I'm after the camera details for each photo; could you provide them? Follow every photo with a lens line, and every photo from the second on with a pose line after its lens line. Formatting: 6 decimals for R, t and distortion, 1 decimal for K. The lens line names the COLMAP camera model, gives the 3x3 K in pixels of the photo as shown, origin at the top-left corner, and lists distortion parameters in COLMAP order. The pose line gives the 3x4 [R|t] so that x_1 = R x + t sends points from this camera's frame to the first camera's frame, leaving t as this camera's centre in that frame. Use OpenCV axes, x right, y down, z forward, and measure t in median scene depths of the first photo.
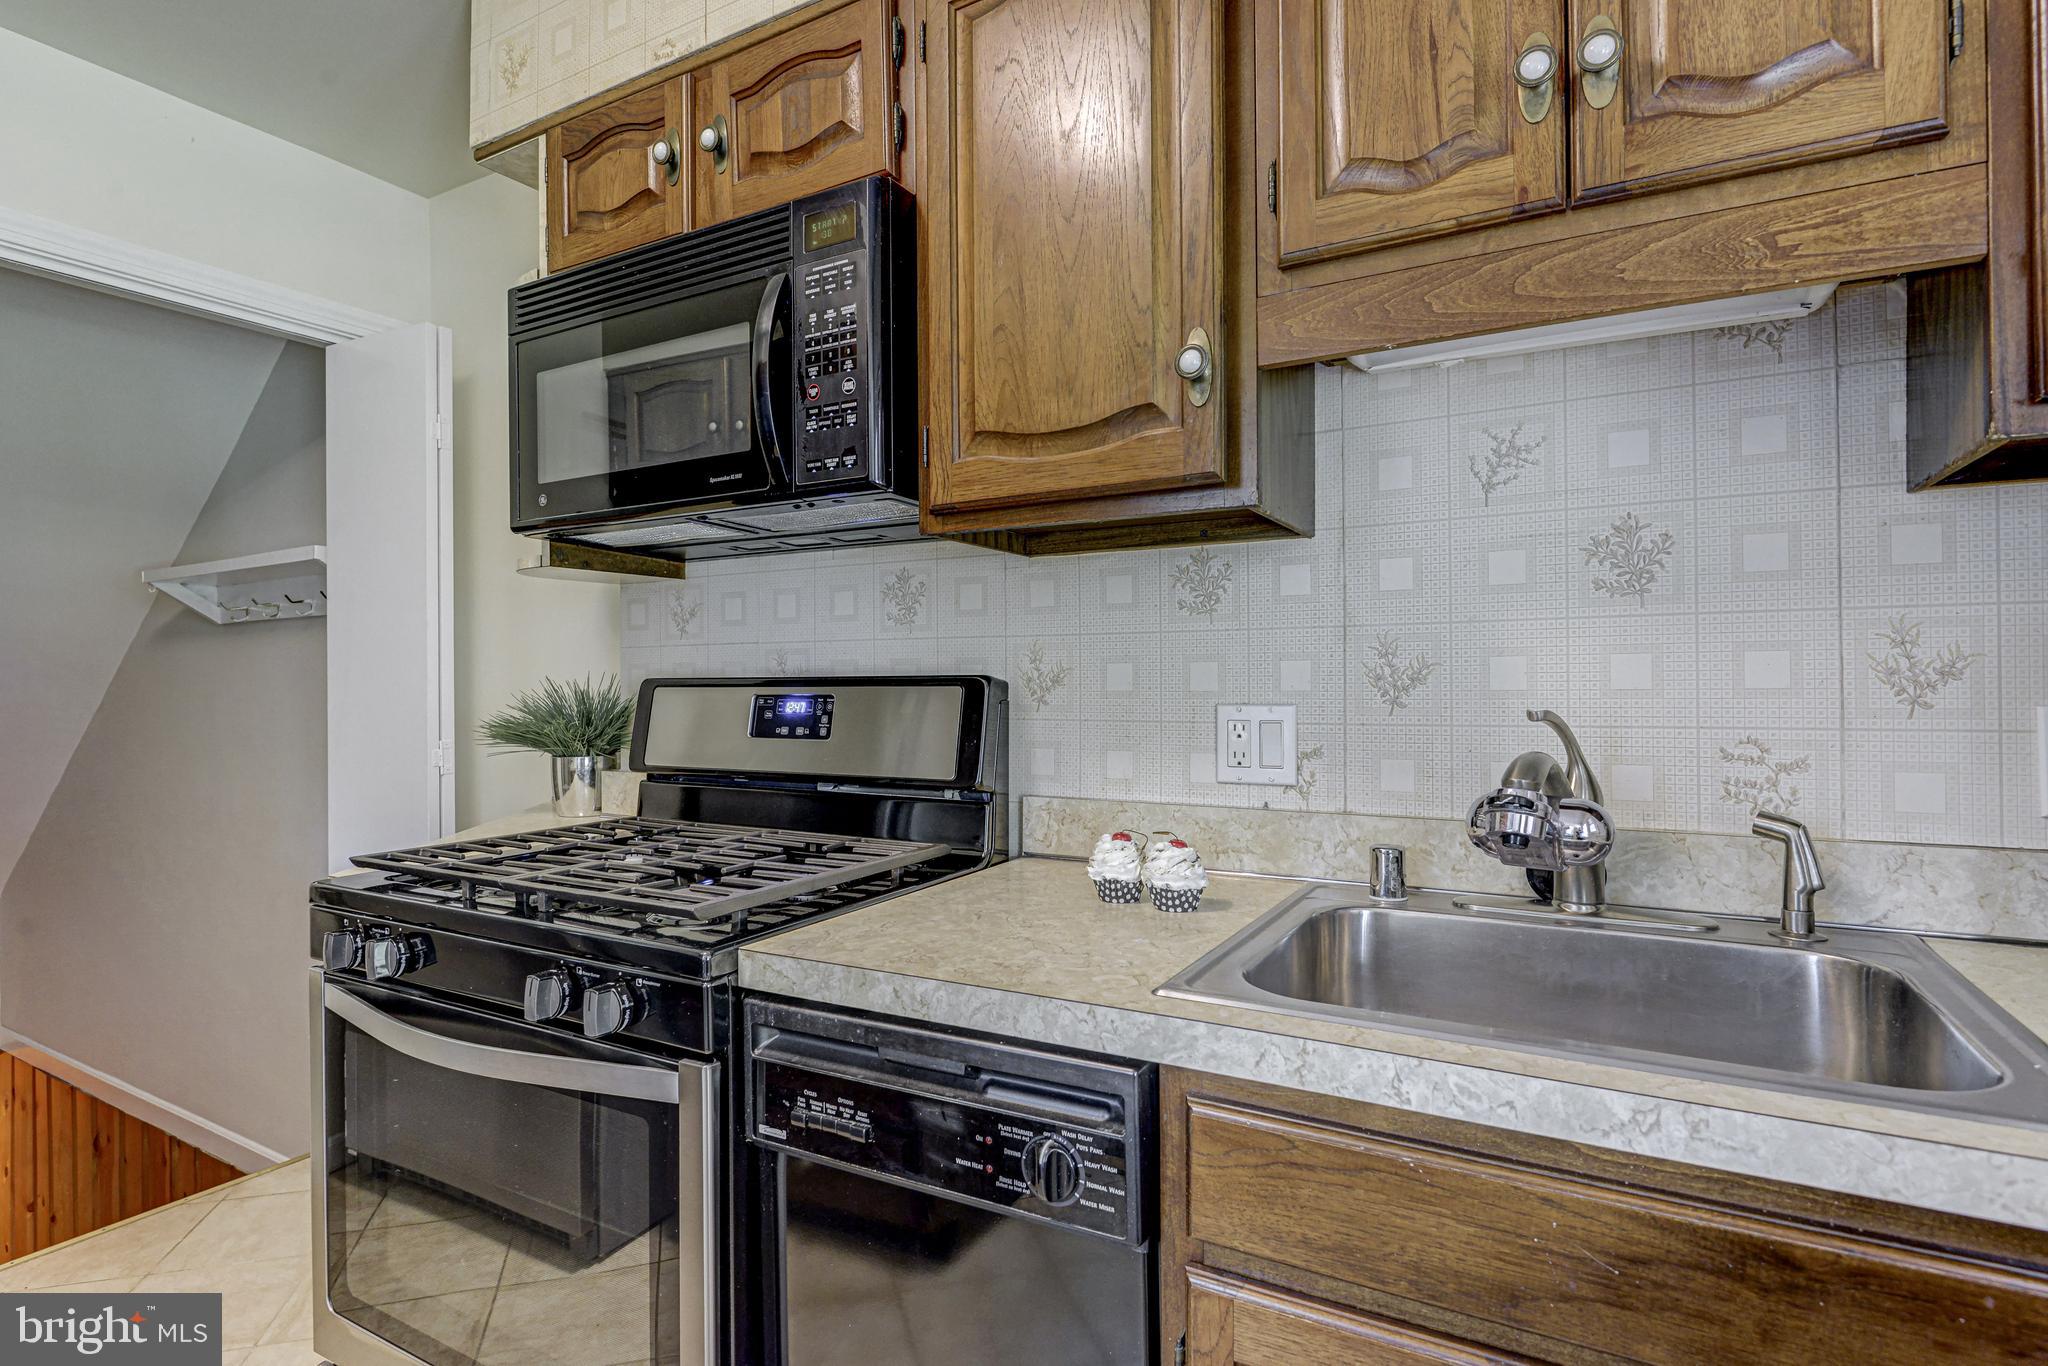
lens RADIAL K [[1039.4, 0, 1020.7], [0, 1039.4, 688.0], [0, 0, 1]] dist [-0.002396, -0.006372]
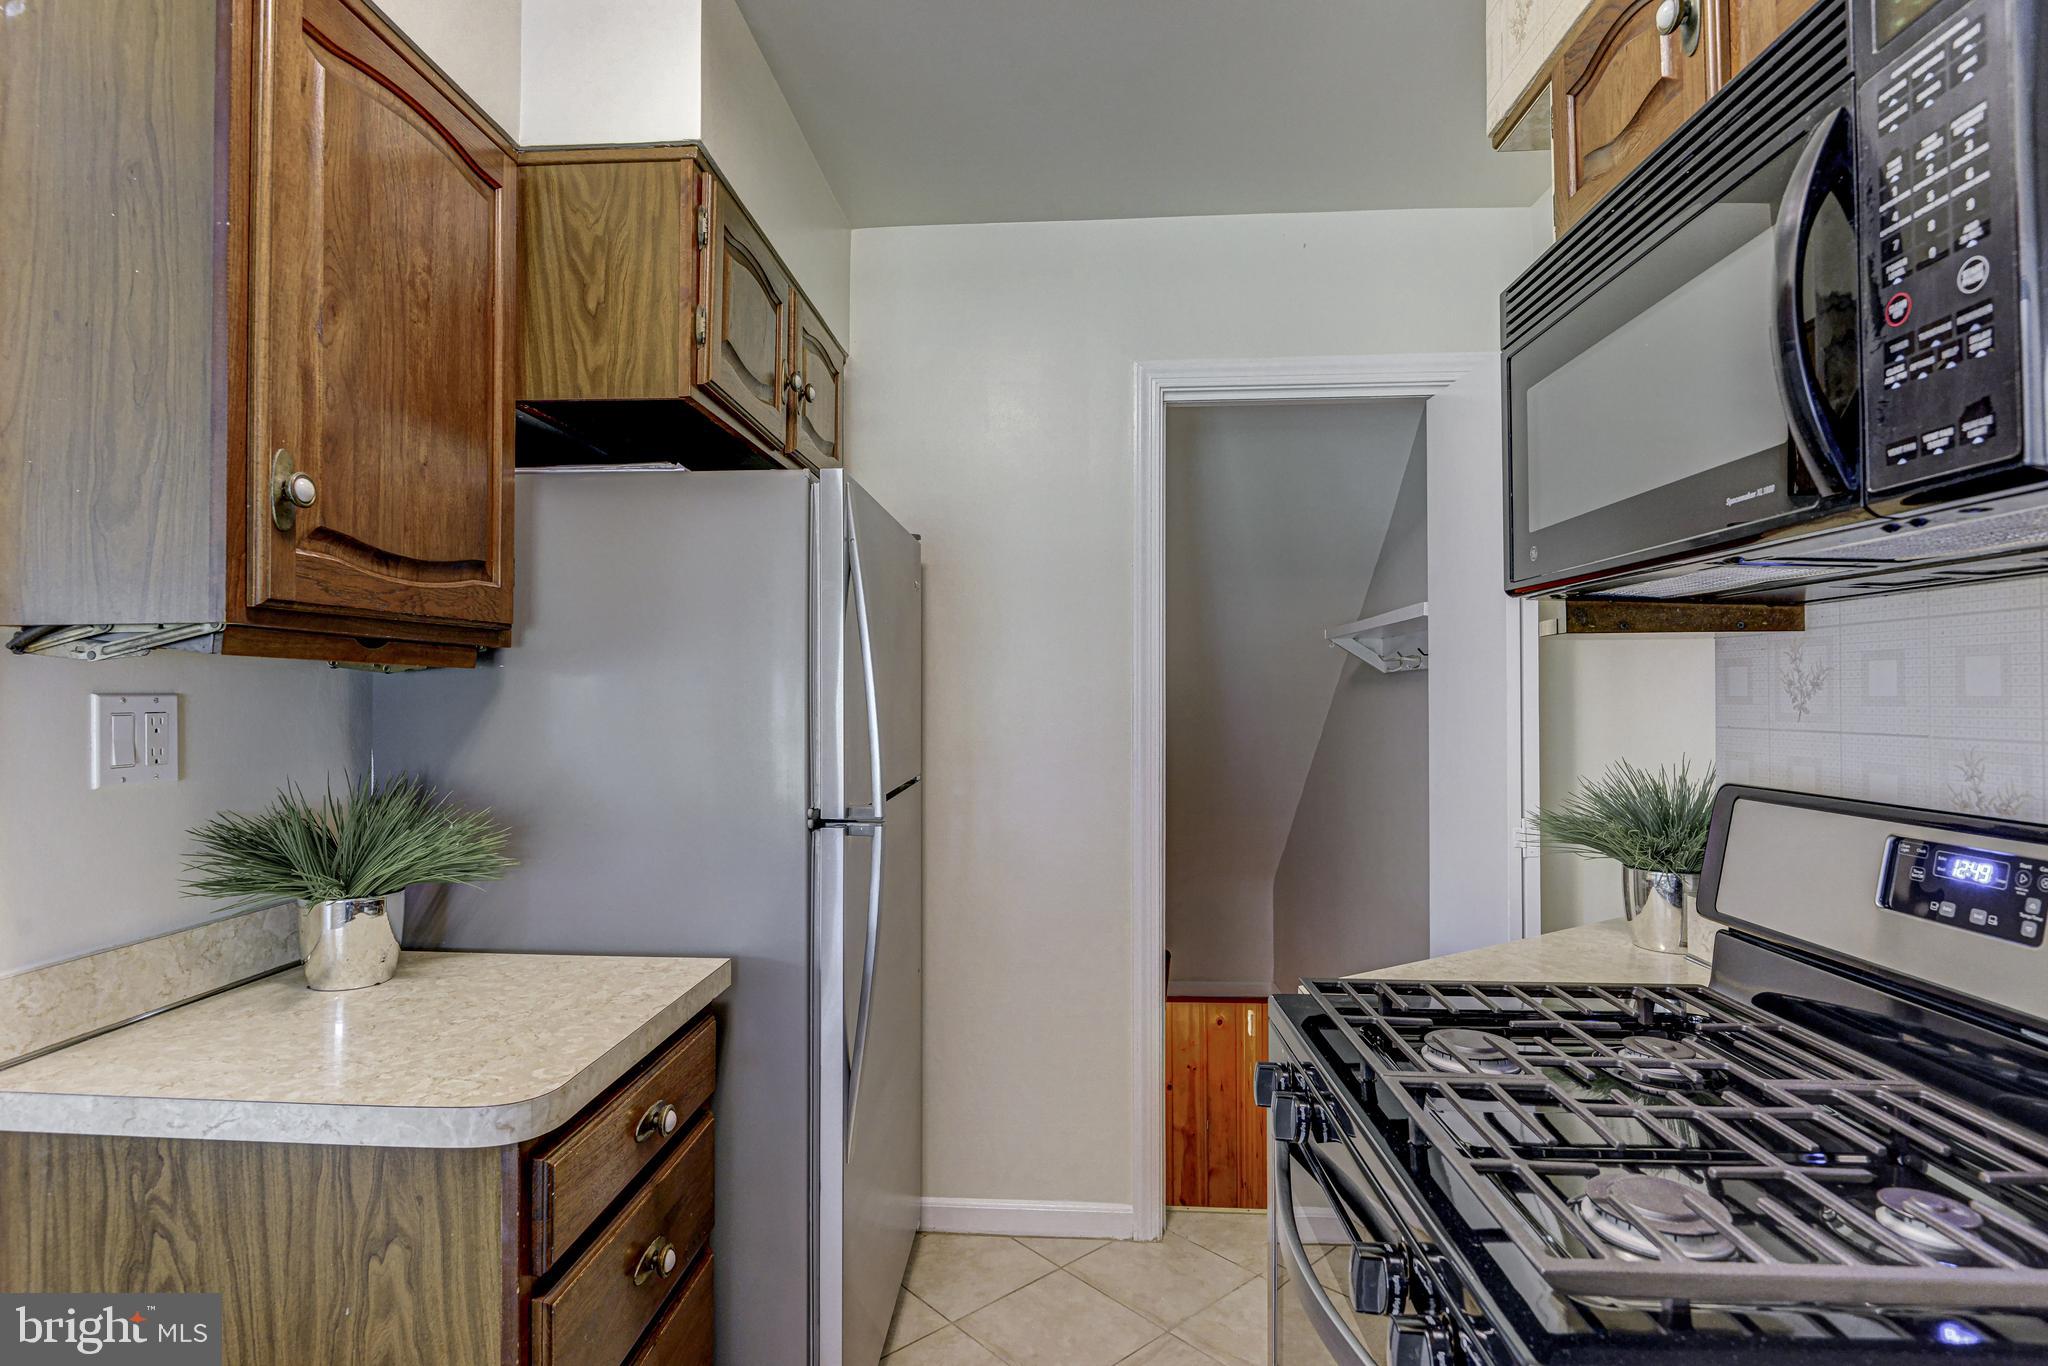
lens RADIAL K [[1039.4, 0, 1004.3], [0, 1039.4, 674.4], [0, 0, 1]] dist [-0.002396, -0.006372]
pose [[0.438854, -0.009899, -0.898504, 0.050736], [-0.008623, 0.999847, -0.015227, -0.073673], [0.898517, 0.014431, 0.438702, 0.303704]]
